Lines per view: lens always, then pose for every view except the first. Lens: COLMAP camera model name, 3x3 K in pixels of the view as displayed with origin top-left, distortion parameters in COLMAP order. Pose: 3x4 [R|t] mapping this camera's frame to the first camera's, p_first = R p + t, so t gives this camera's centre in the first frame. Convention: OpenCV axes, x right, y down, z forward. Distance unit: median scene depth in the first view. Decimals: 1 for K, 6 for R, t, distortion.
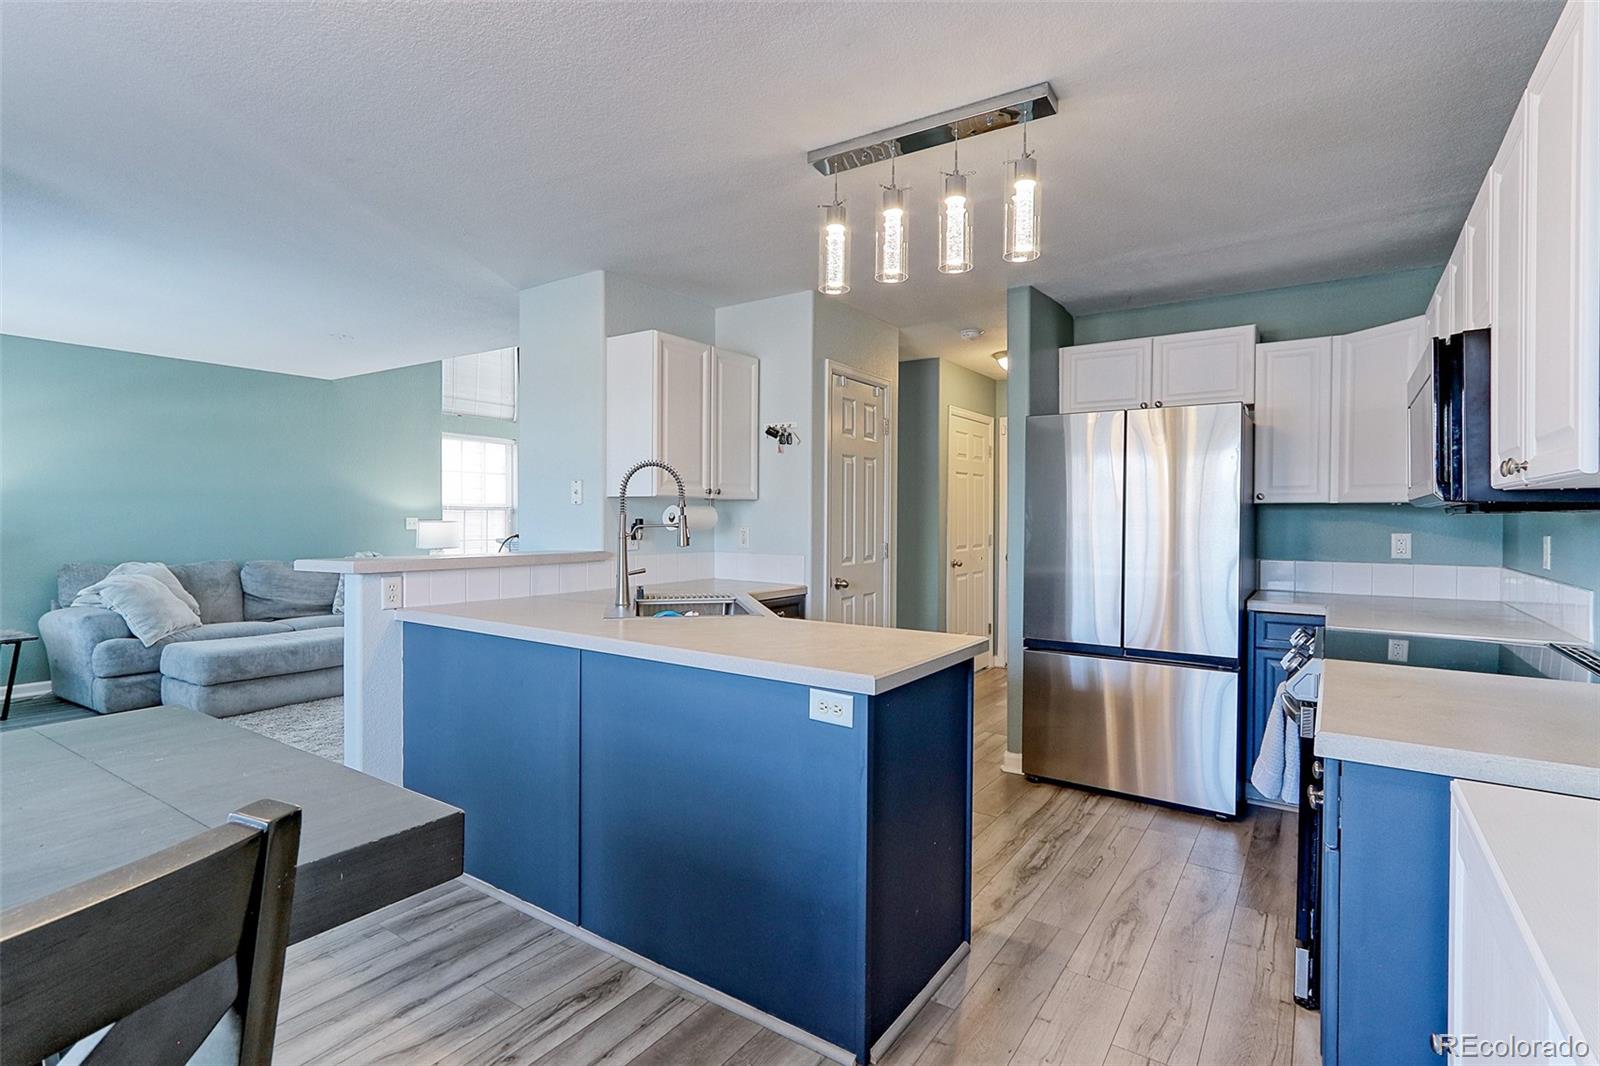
lens RADIAL K [[768.1, 0, 795.8], [0, 768.1, 527.8], [0, 0, 1]] dist [0.000439, 0.000758]
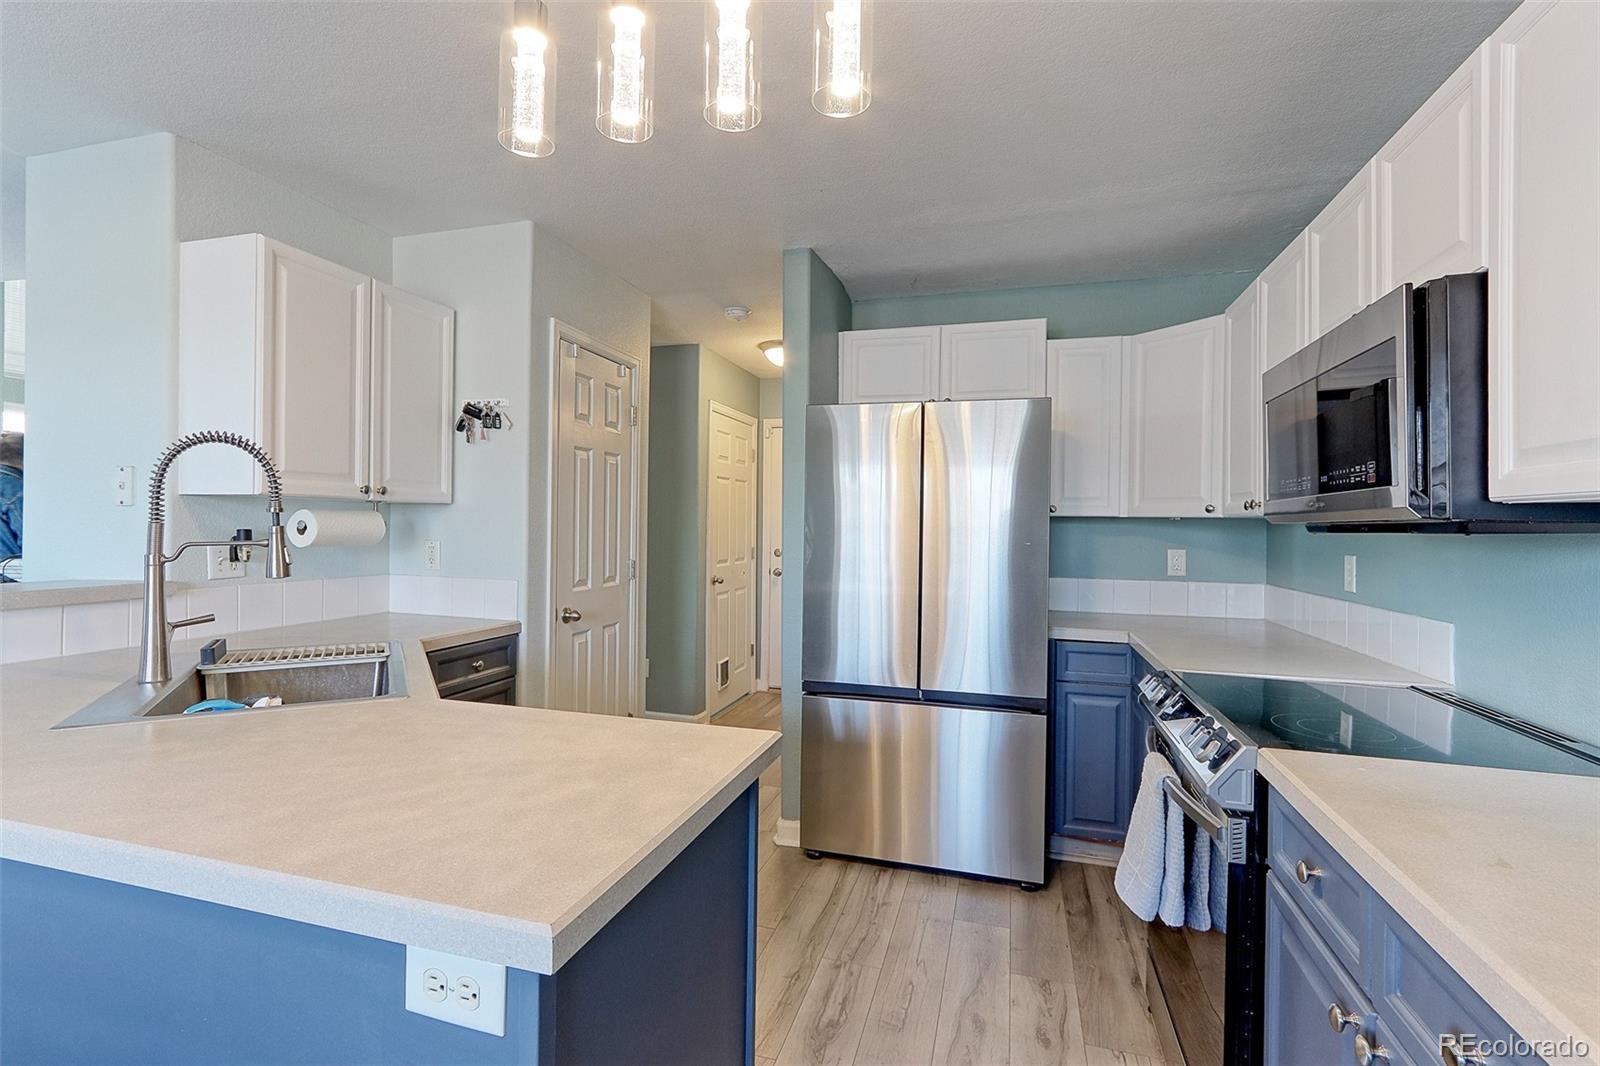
lens RADIAL K [[768.1, 0, 795.8], [0, 768.1, 527.8], [0, 0, 1]] dist [0.000439, 0.000758]
pose [[0.951297, 0.006765, 0.308203, 0.036745], [-0.003691, 0.999937, -0.010556, -0.007078], [-0.308255, 0.008904, 0.951262, 0.212422]]
